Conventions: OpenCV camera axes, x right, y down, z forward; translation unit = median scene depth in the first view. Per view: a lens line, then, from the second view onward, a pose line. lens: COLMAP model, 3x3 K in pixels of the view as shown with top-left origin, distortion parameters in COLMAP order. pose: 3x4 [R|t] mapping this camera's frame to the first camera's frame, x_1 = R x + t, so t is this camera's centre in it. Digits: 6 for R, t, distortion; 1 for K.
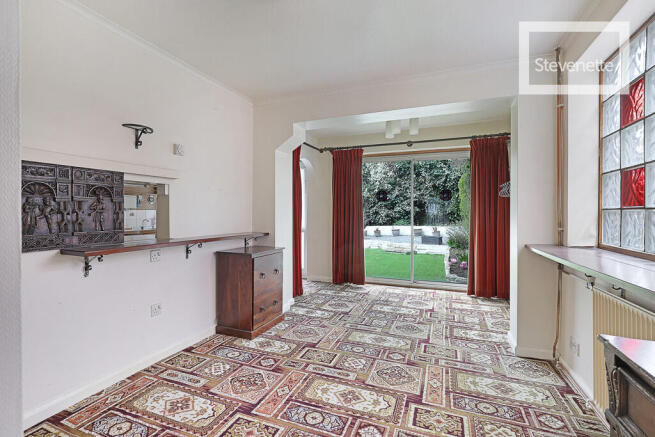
lens RADIAL K [[304.2, 0, 325.4], [0, 304.2, 215.5], [0, 0, 1]] dist [-0.019588, 0.001728]
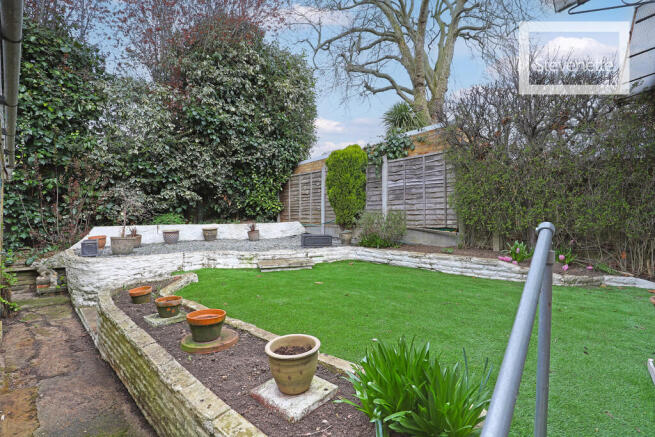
lens RADIAL K [[304.2, 0, 327.0], [0, 304.2, 214.3], [0, 0, 1]] dist [-0.019588, 0.001728]
pose [[0.353367, 0.022636, 0.935211, -0.172801], [0.004279, 0.999658, -0.025813, 0.030655], [-0.935475, 0.013123, 0.353149, 0.546029]]
